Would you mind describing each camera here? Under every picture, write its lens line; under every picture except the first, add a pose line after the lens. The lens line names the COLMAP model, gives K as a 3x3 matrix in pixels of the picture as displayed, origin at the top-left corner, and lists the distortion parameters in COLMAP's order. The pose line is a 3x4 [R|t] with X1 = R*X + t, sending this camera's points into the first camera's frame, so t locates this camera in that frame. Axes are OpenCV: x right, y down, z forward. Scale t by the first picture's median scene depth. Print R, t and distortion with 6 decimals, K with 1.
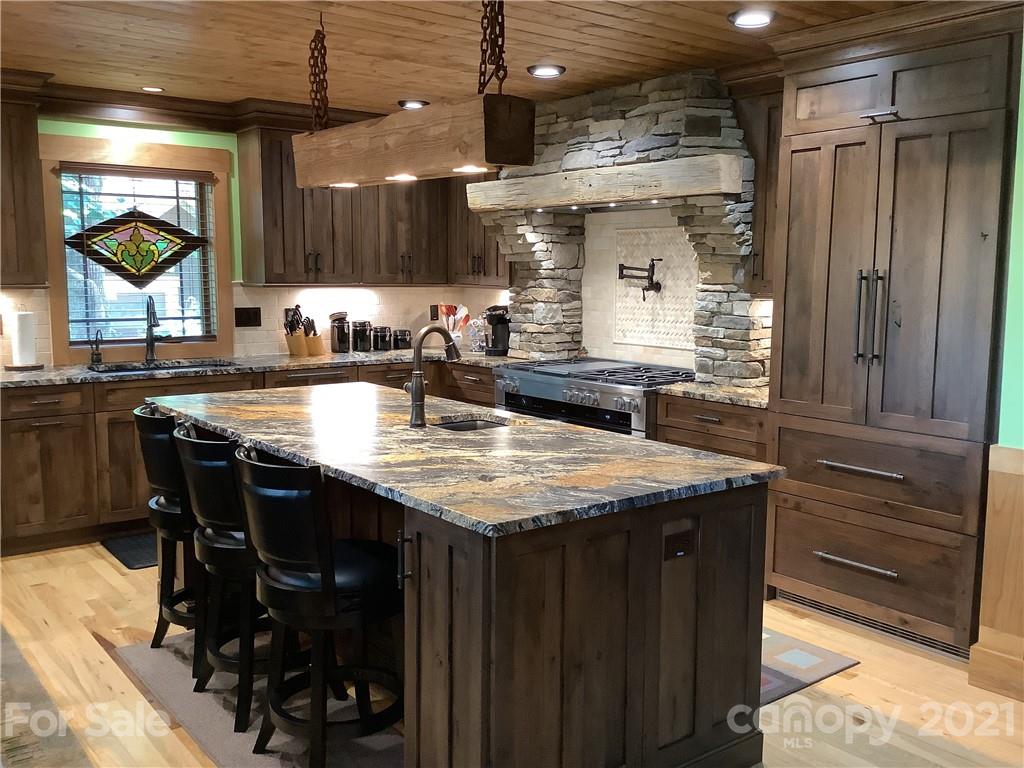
lens RADIAL K [[931.9, 0, 509.0], [0, 931.9, 380.4], [0, 0, 1]] dist [0.100207, -0.196762]
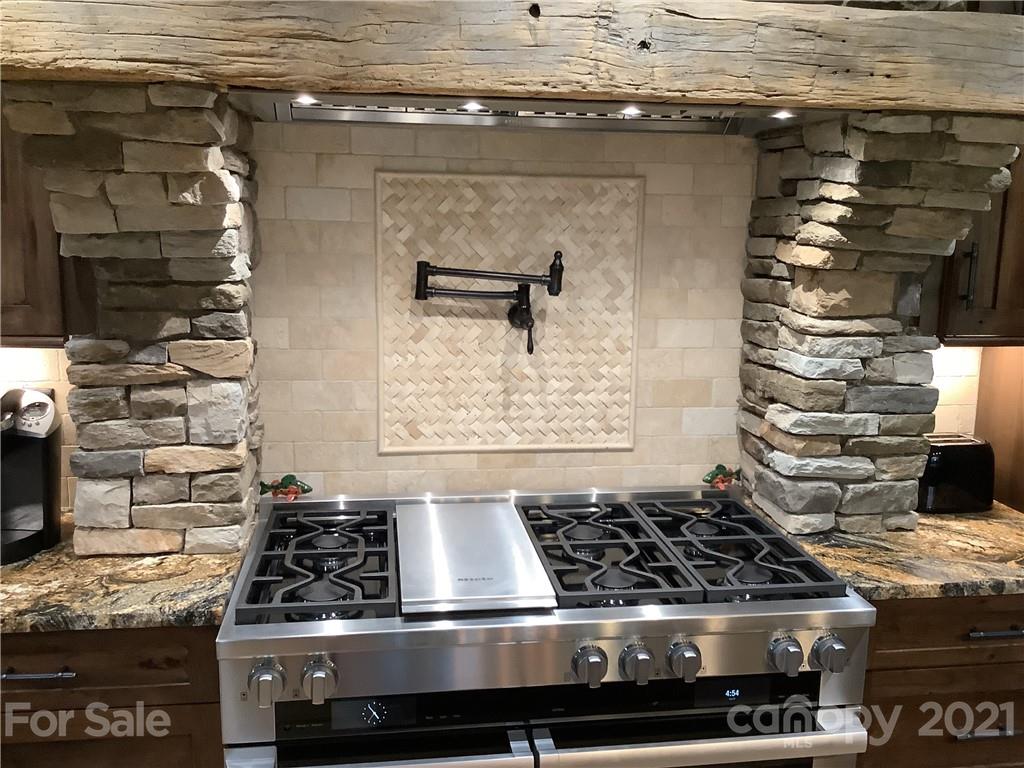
lens RADIAL K [[931.9, 0, 509.0], [0, 931.9, 380.4], [0, 0, 1]] dist [0.100207, -0.196762]
pose [[0.502636, -0.148598, 0.851631, -0.208384], [0.089343, 0.988770, 0.119797, -0.119680], [-0.859869, 0.015873, 0.510268, 0.771908]]
